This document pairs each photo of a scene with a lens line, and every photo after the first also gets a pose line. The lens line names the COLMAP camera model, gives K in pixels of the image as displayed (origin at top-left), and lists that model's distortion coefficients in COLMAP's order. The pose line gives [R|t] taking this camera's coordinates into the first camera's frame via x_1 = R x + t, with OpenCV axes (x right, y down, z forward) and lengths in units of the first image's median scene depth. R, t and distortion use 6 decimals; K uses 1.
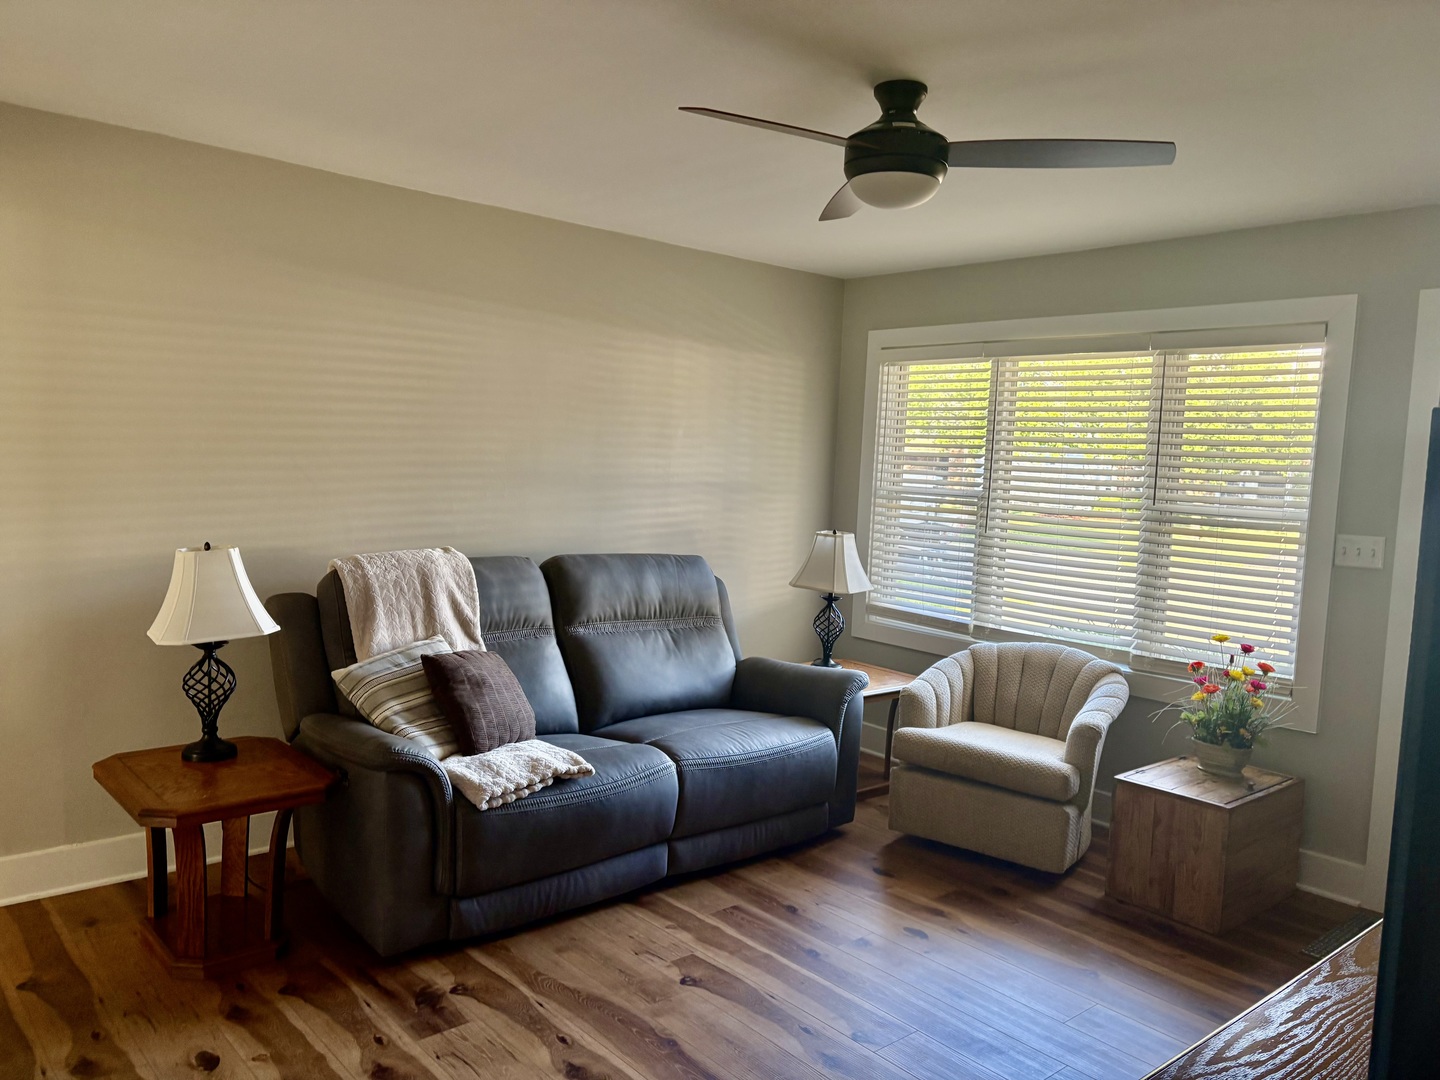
lens RADIAL K [[1067.2, 0, 720.0], [0, 1067.2, 540.0], [0, 0, 1]] dist [0.006164, 0.004810]
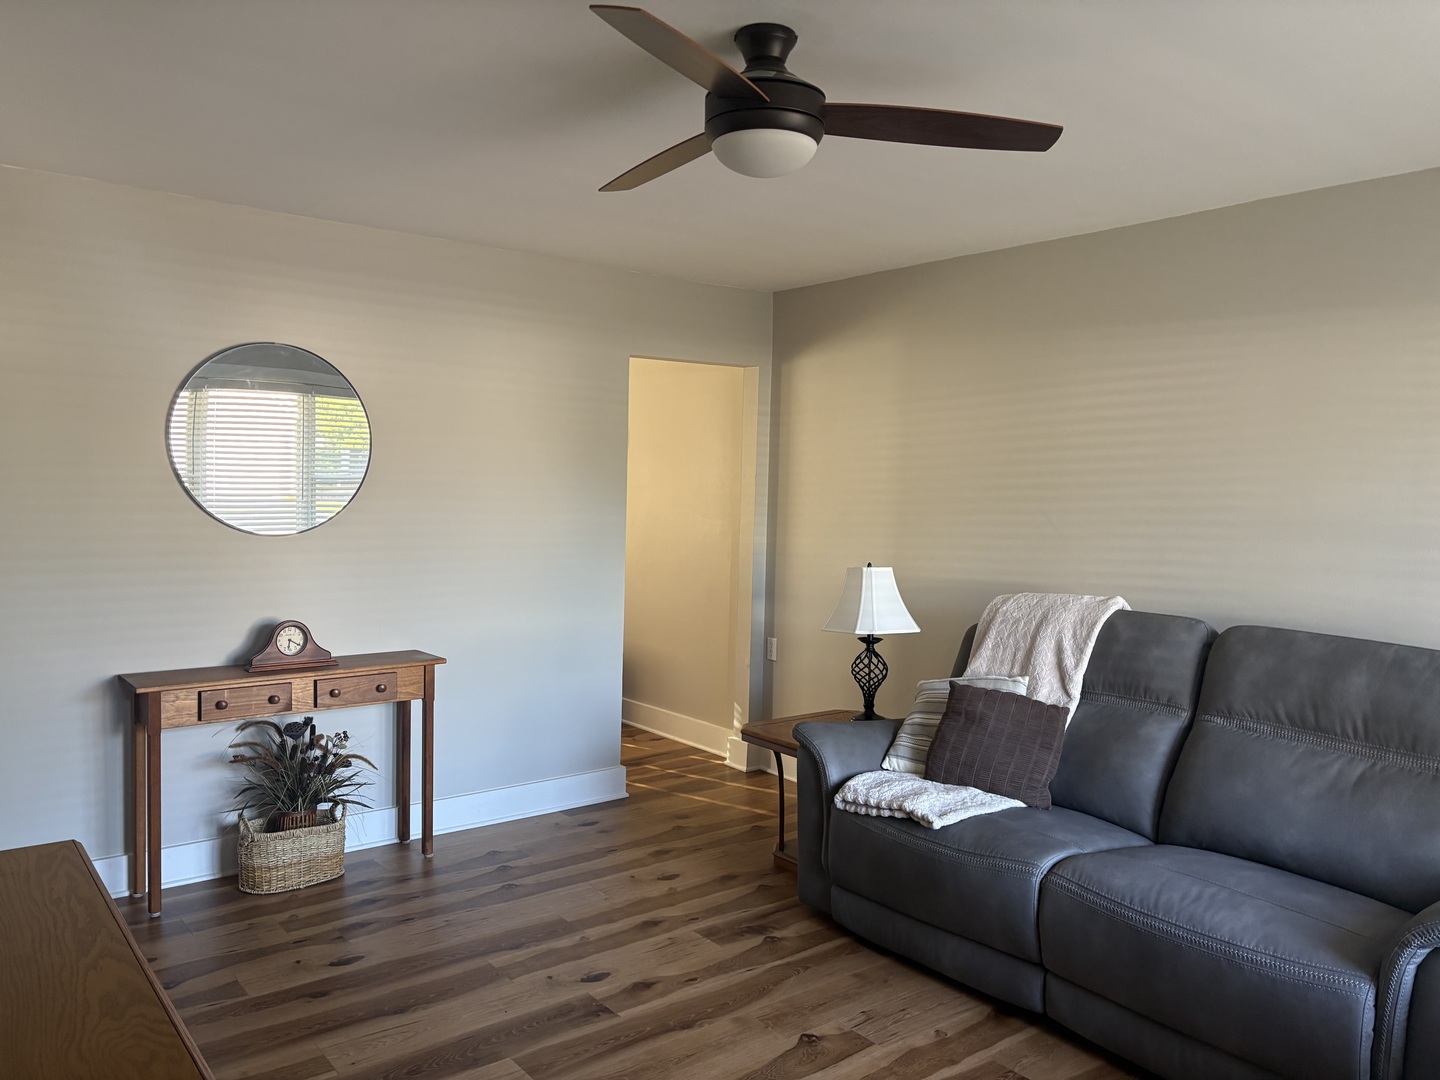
lens RADIAL K [[1067.2, 0, 720.0], [0, 1067.2, 540.0], [0, 0, 1]] dist [0.006164, 0.004810]
pose [[-0.031983, 0.005705, -0.999472, 0.770235], [-0.107158, 0.994200, 0.009104, -0.016321], [0.993727, 0.107393, -0.031186, 0.773084]]
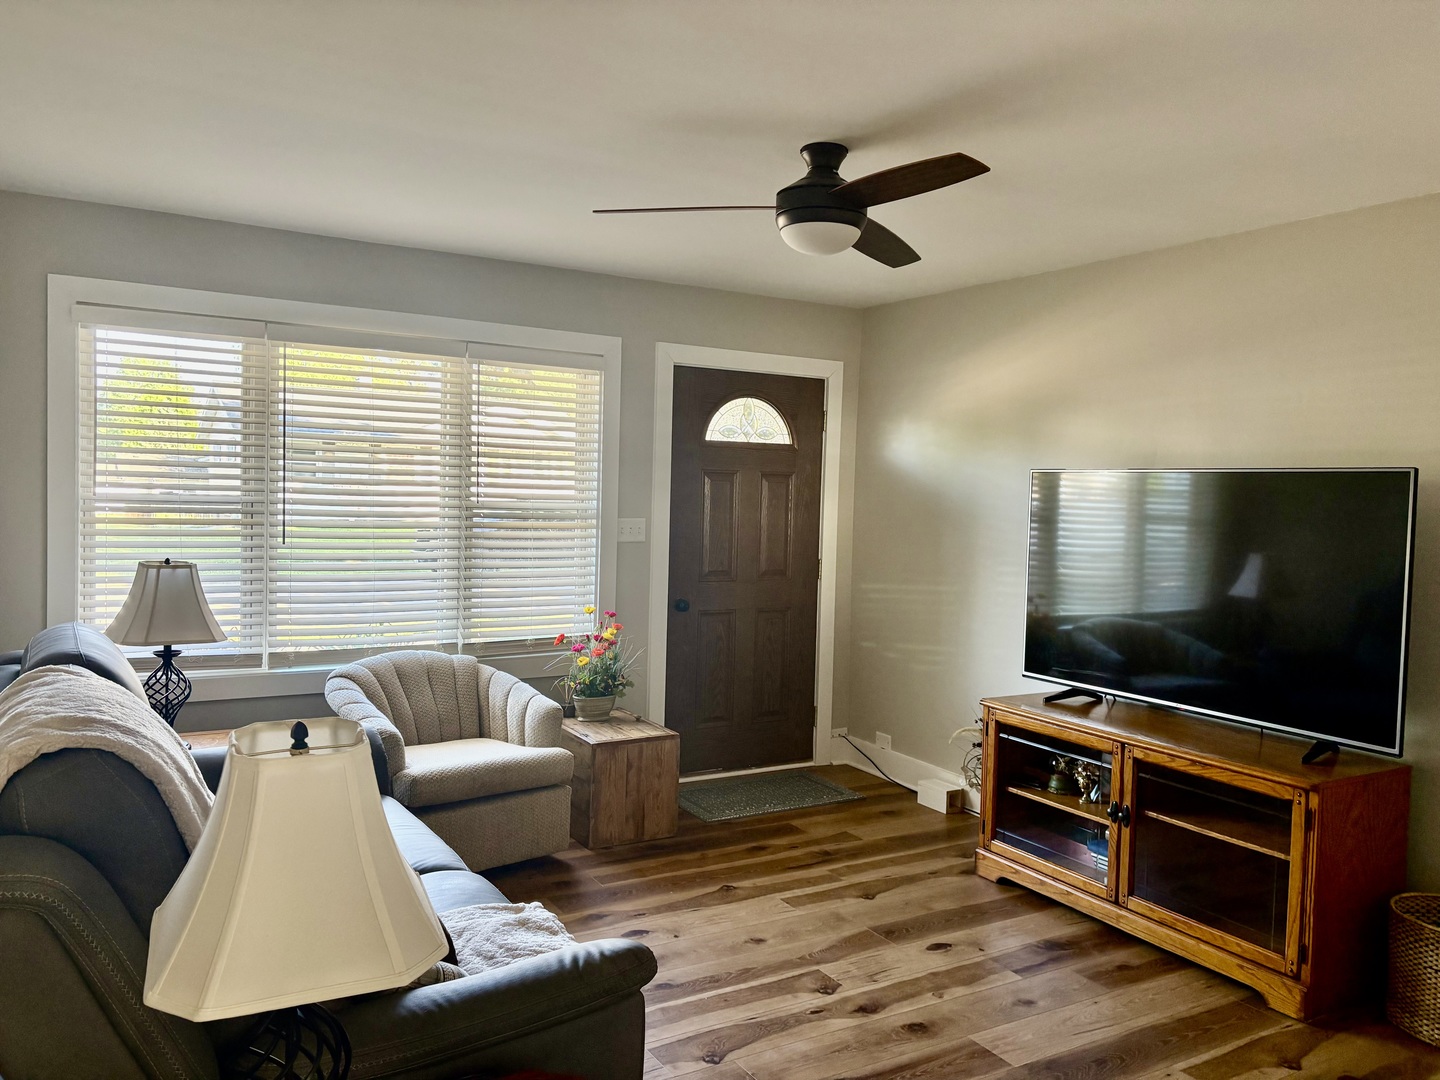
lens RADIAL K [[1088.4, 0, 720.3], [0, 1088.4, 502.5], [0, 0, 1]] dist [0.007171, 0.002852]
pose [[0.159597, -0.050999, 0.985864, -0.778918], [0.055185, 0.997564, 0.042671, -0.080327], [-0.985639, 0.047595, 0.162023, 0.702400]]
